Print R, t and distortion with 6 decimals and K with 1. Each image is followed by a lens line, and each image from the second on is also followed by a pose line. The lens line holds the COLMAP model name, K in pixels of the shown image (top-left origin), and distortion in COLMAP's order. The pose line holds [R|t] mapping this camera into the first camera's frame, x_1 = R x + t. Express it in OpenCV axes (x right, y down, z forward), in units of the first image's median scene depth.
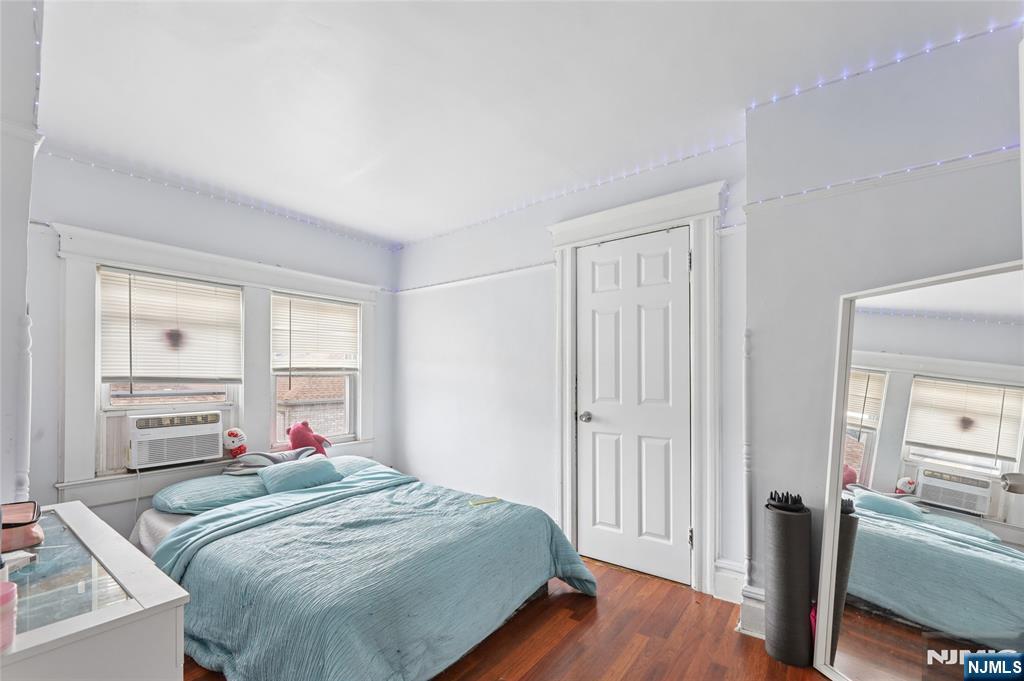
lens RADIAL K [[433.5, 0, 511.0], [0, 433.5, 373.2], [0, 0, 1]] dist [0.000345, -0.000275]
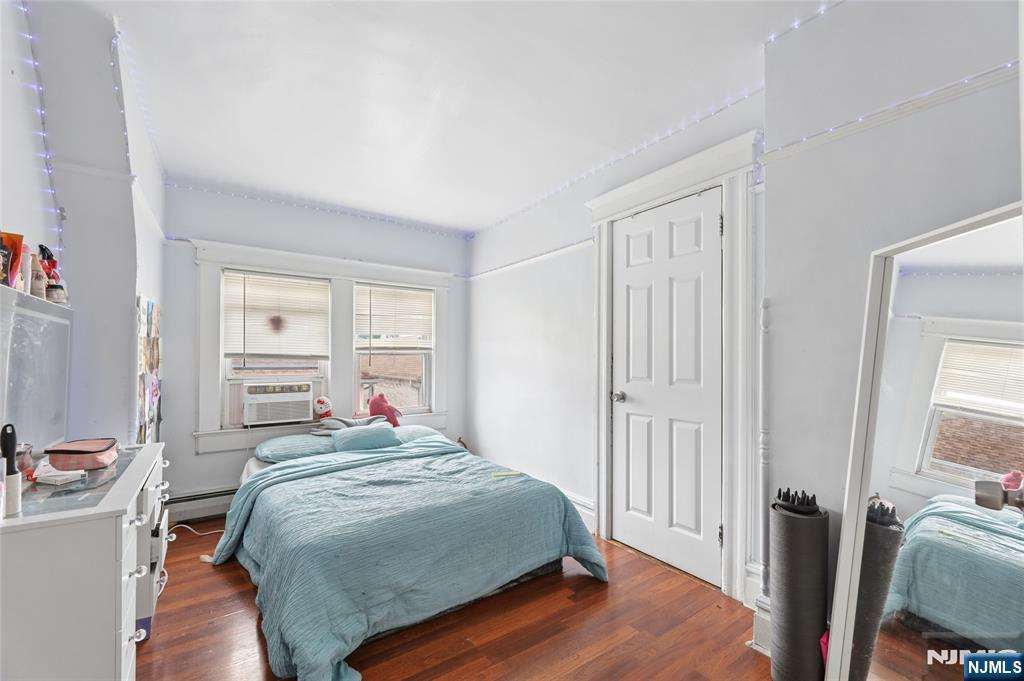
lens RADIAL K [[424.1, 0, 513.3], [0, 424.1, 356.3], [0, 0, 1]] dist [-0.000691, -0.000090]
pose [[0.953786, 0.004214, -0.300457, 0.265311], [-0.003364, 0.999989, 0.003347, 0.009641], [0.300467, -0.002181, 0.953790, 0.036707]]
